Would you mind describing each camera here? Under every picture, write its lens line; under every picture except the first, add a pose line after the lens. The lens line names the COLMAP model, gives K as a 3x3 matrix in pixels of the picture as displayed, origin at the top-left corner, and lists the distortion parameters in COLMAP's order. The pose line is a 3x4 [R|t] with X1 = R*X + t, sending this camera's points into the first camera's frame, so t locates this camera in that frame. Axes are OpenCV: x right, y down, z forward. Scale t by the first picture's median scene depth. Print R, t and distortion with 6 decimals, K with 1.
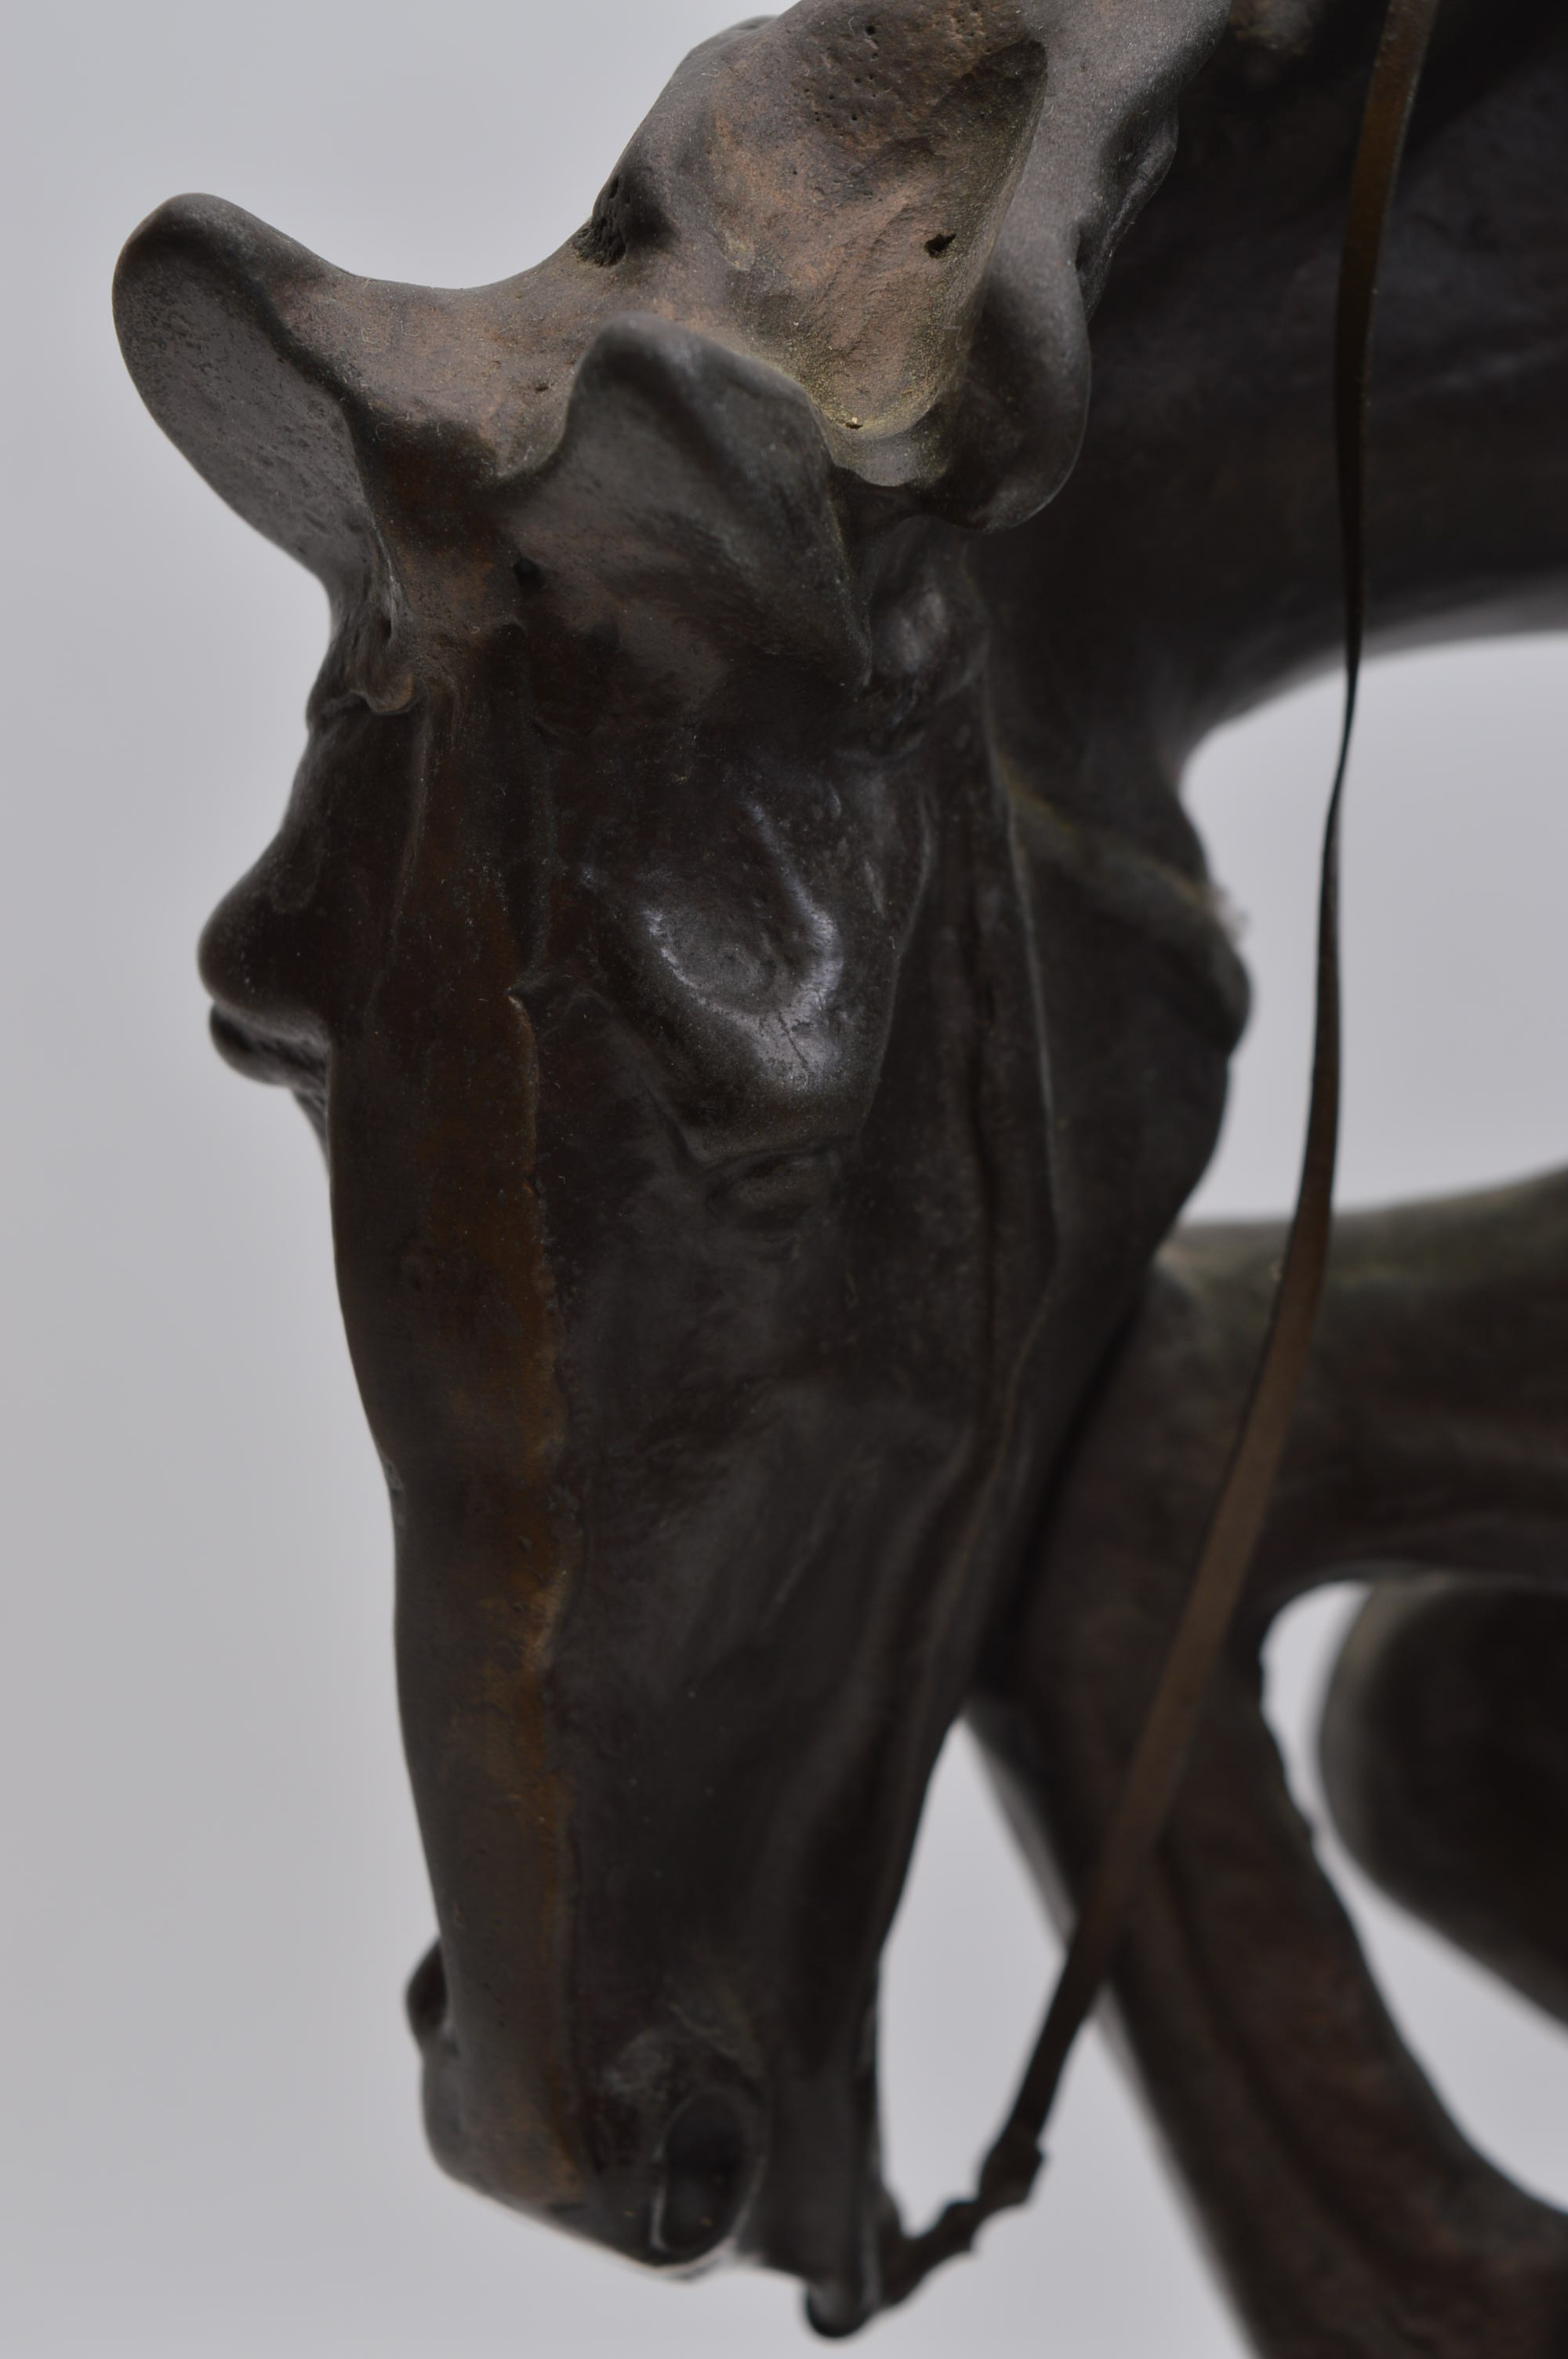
lens RADIAL K [[4585.4, 0, 784.3], [0, 4585.4, 1224.6], [0, 0, 1]] dist [0.052433, 0.136870]
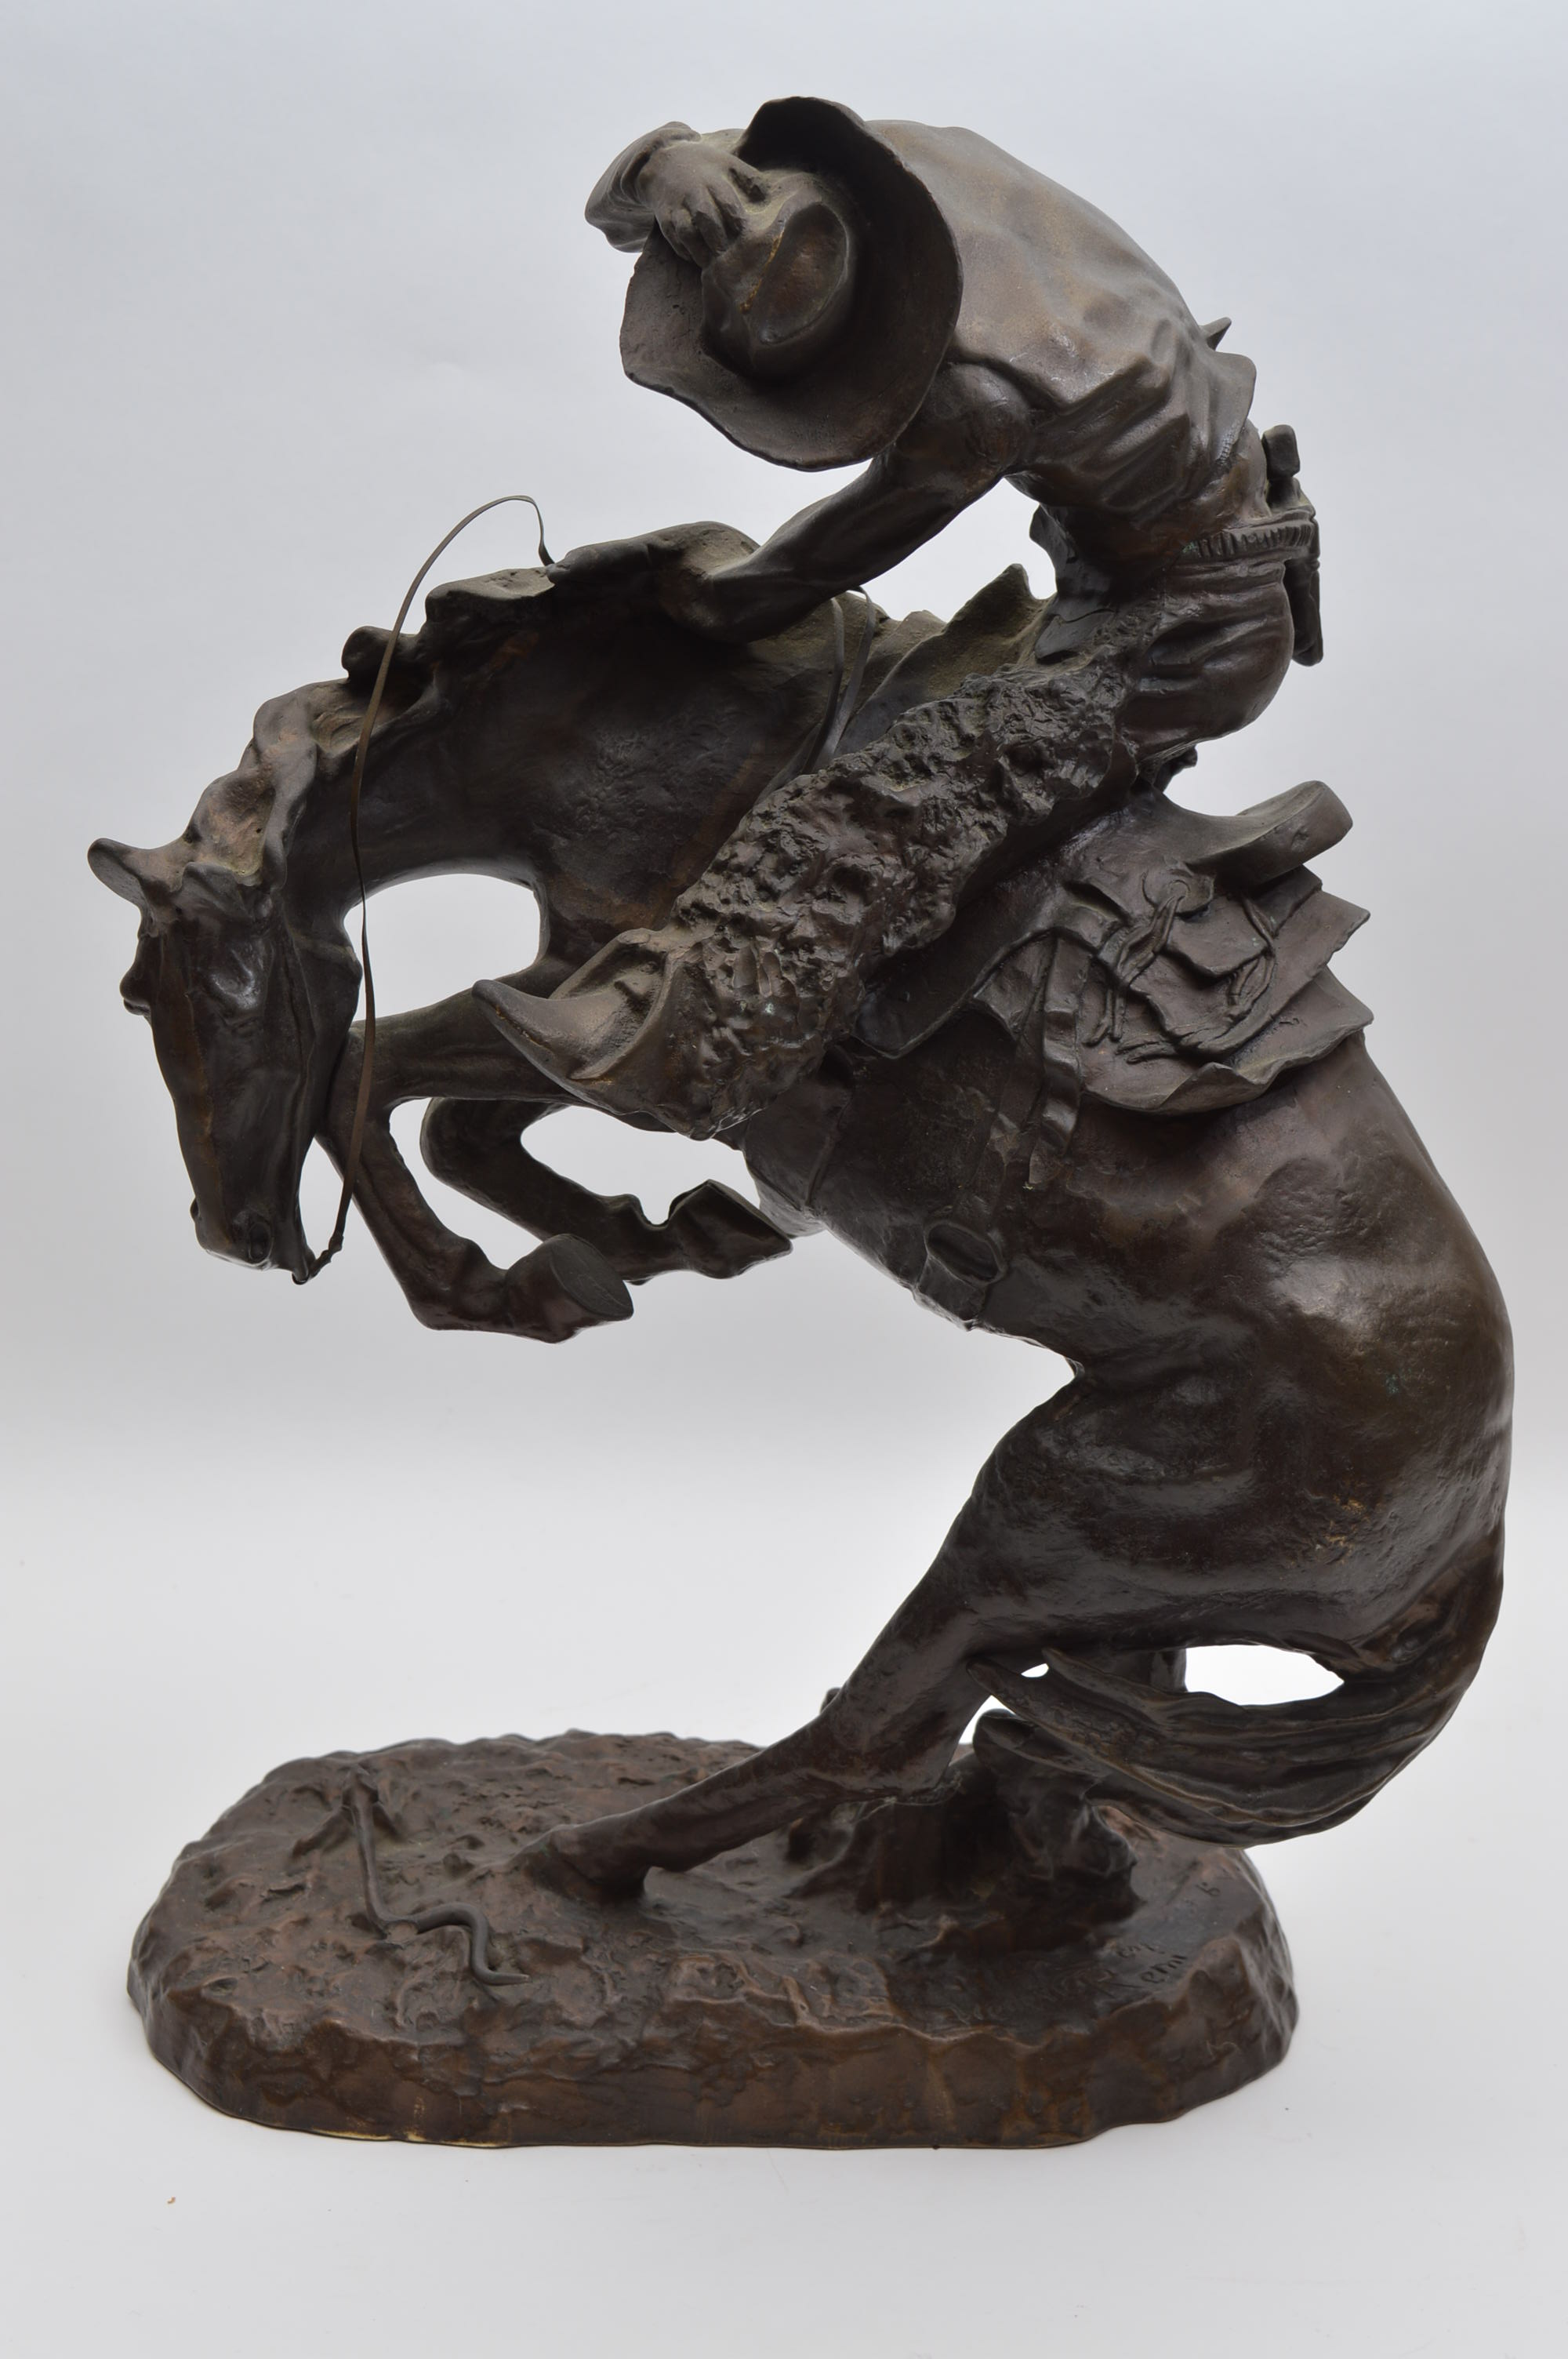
lens RADIAL K [[3397.5, 0, 784.0], [0, 3397.5, 1179.5], [0, 0, 1]] dist [0.003037, -0.006672]
pose [[0.993971, -0.095895, 0.053164, 0.342162], [0.091302, 0.992361, 0.082968, -0.092102], [-0.060714, -0.077614, 0.995133, -2.498048]]
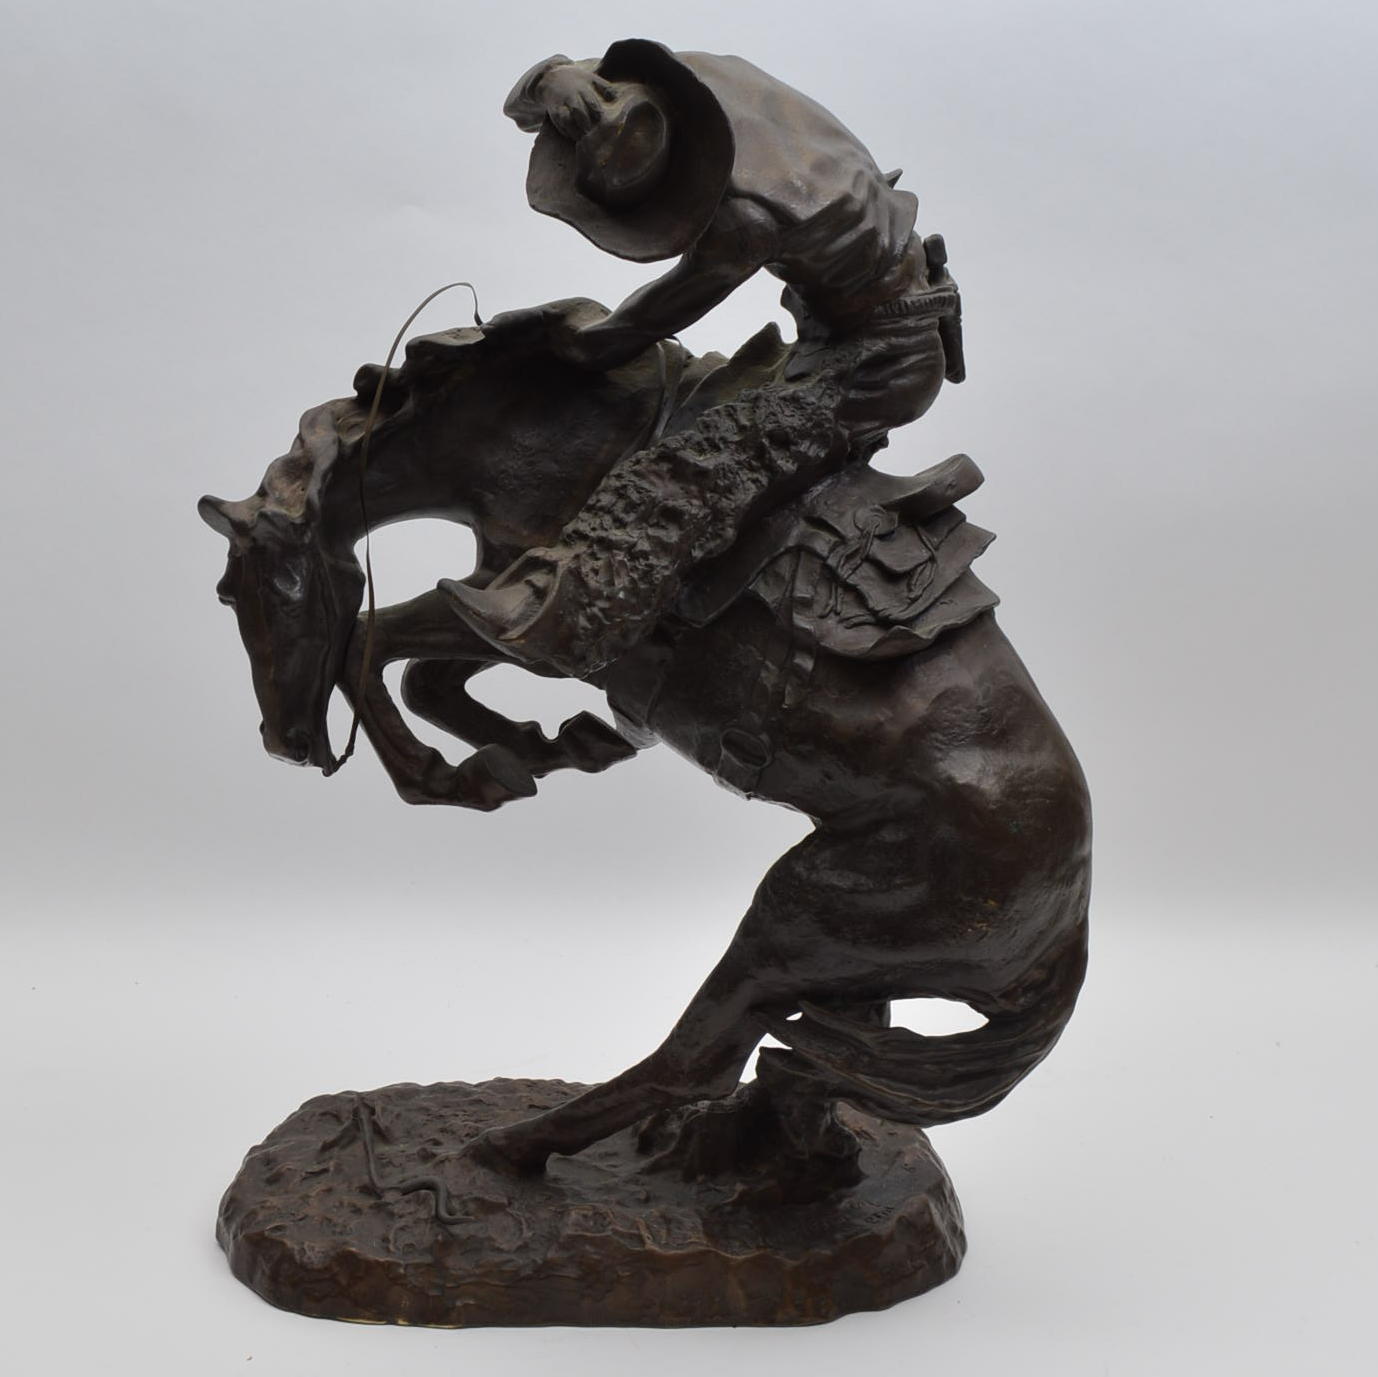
lens RADIAL K [[2488.1, 0, 611.4], [0, 2488.1, 686.9], [0, 0, 1]] dist [-0.047820, -0.037364]
pose [[0.993307, -0.103288, 0.051701, 0.287060], [0.101572, 0.994220, 0.034793, 0.023578], [-0.054995, -0.029309, 0.998056, -3.090800]]
